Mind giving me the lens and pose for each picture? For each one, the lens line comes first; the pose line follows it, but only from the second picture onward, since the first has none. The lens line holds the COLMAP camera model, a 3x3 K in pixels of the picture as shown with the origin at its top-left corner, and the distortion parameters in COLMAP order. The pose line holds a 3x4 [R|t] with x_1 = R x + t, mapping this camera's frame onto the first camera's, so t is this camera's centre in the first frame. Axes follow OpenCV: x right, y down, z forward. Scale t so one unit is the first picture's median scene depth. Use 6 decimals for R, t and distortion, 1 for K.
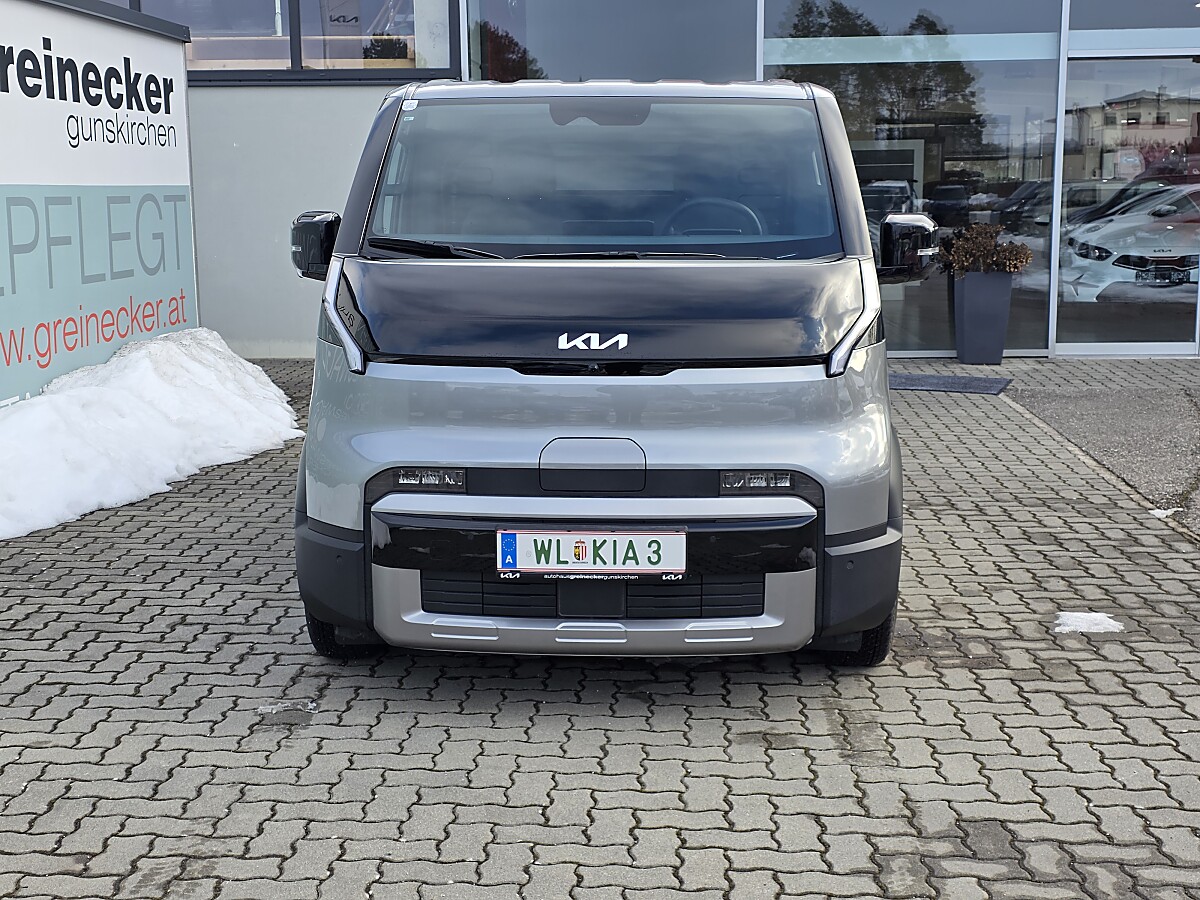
lens RADIAL K [[1613.5, 0, 559.4], [0, 1613.5, 418.3], [0, 0, 1]] dist [0.090376, 0.000000]
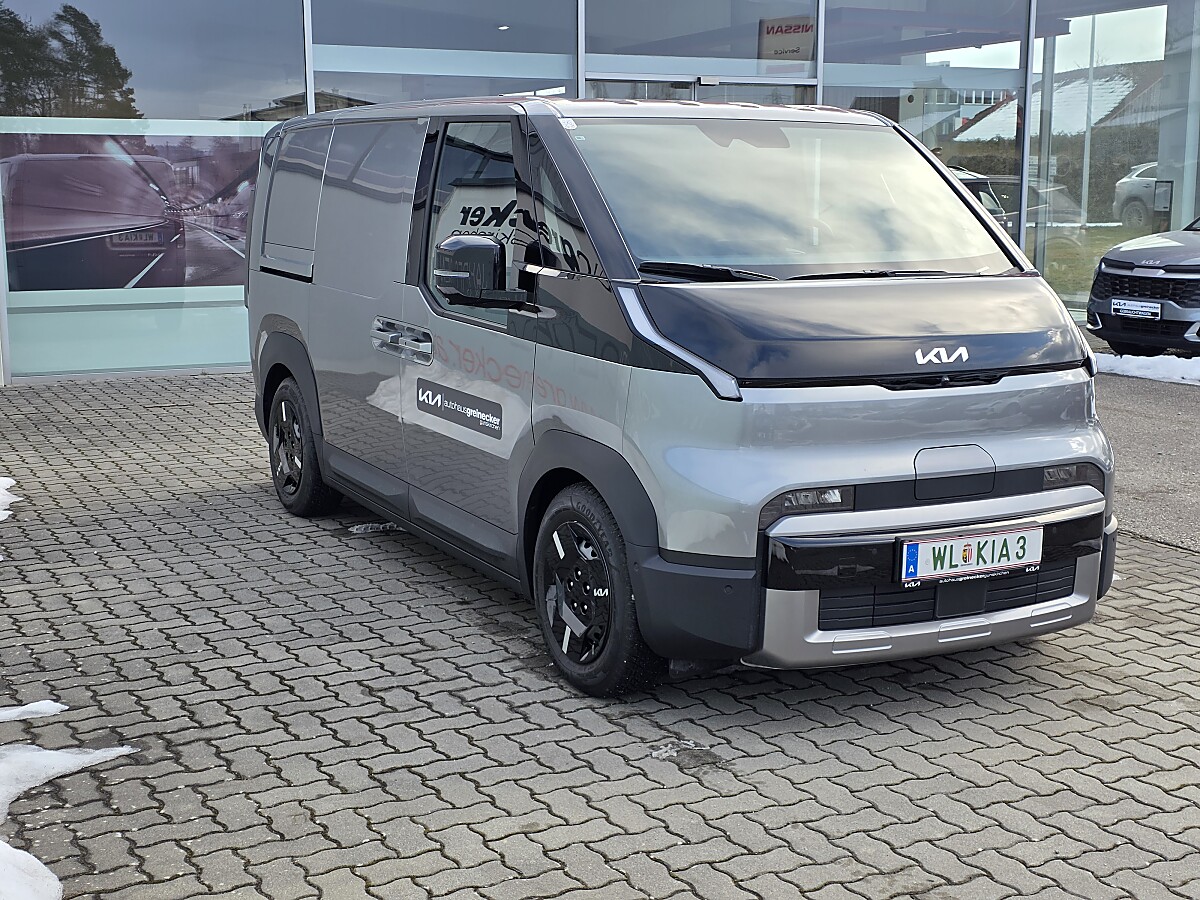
lens RADIAL K [[1613.5, 0, 609.1], [0, 1613.5, 472.8], [0, 0, 1]] dist [0.090376, 0.000000]
pose [[0.857198, -0.080913, 0.508591, -0.712024], [0.064179, 0.996665, 0.050392, -0.038554], [-0.510972, -0.010555, 0.859532, 0.204167]]
